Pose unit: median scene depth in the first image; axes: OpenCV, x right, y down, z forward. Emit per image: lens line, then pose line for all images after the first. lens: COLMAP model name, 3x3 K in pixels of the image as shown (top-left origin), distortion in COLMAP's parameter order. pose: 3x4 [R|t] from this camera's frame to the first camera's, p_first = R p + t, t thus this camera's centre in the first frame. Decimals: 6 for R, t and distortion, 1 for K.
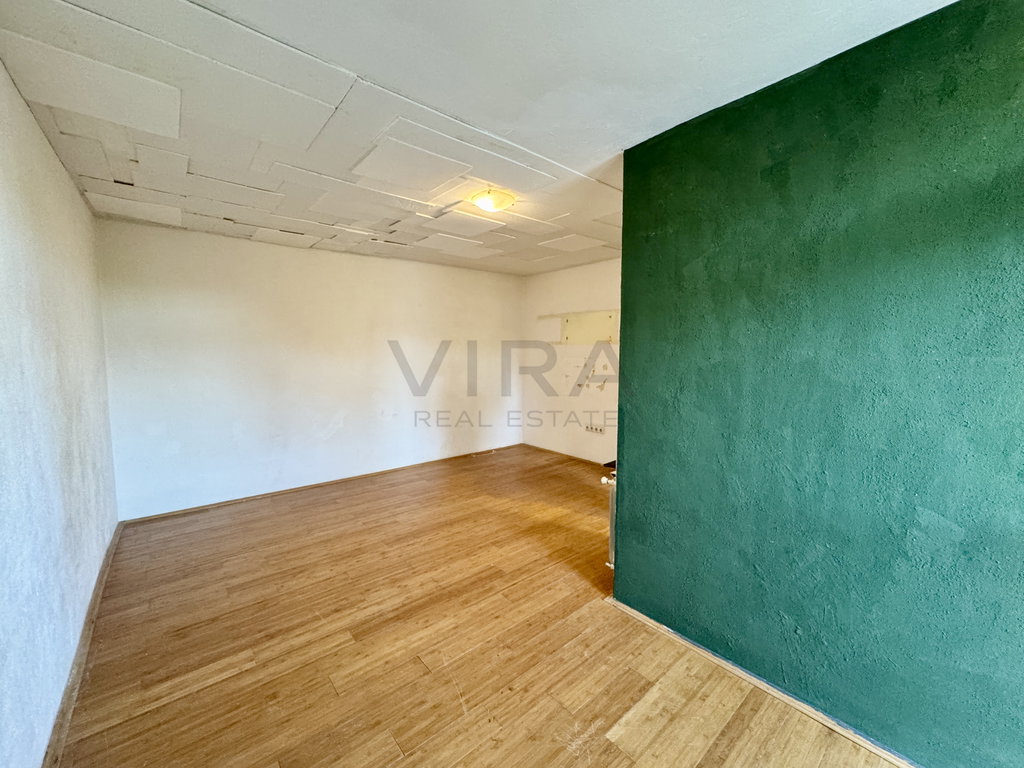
lens RADIAL K [[408.0, 0, 510.5], [0, 408.0, 384.2], [0, 0, 1]] dist [-0.002635, -0.000033]
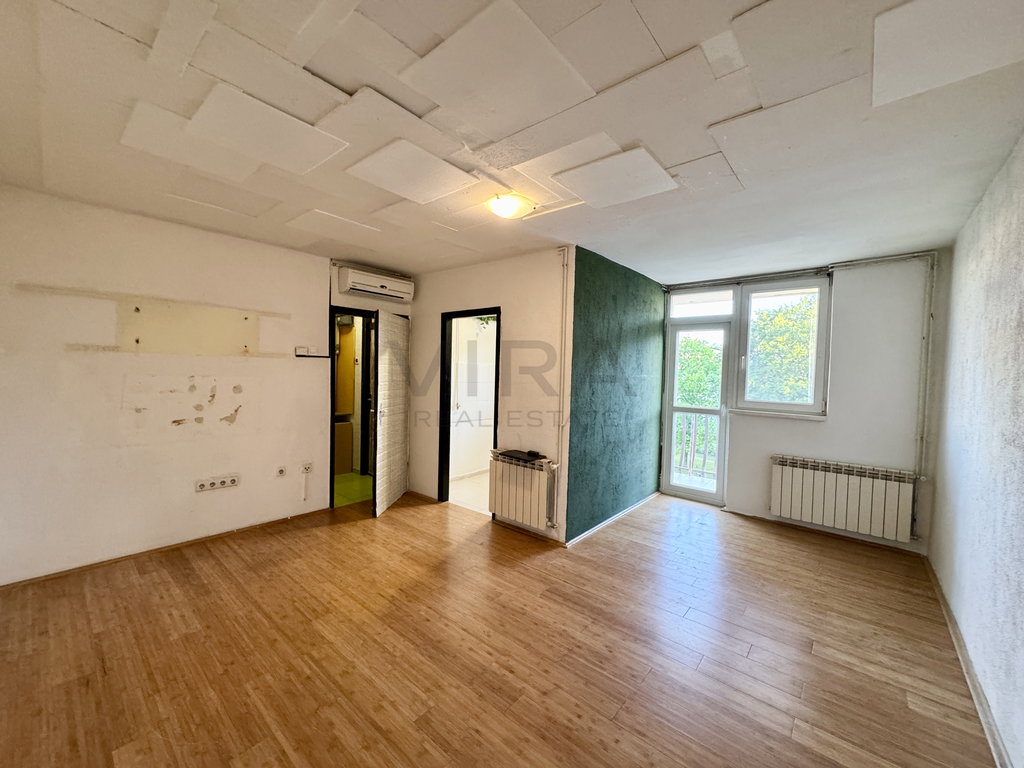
lens RADIAL K [[408.0, 0, 510.5], [0, 408.0, 384.2], [0, 0, 1]] dist [-0.002635, -0.000033]
pose [[-0.160504, -0.041260, 0.986172, -0.952778], [0.058687, 0.996959, 0.051263, -0.105499], [-0.985289, 0.066104, -0.157594, 1.175754]]
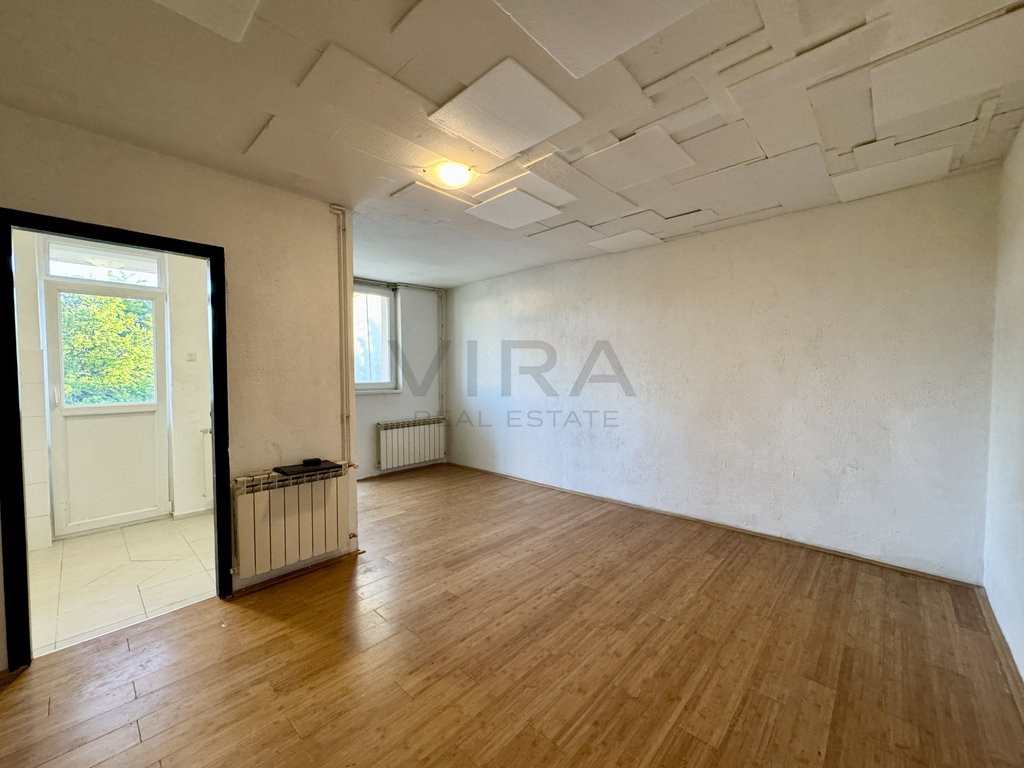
lens RADIAL K [[408.0, 0, 510.5], [0, 408.0, 384.2], [0, 0, 1]] dist [-0.002635, -0.000033]
pose [[-0.993092, 0.009018, -0.116994, -0.065647], [-0.004375, 0.993503, 0.113723, -0.115528], [0.117260, 0.113449, -0.986600, 1.915779]]
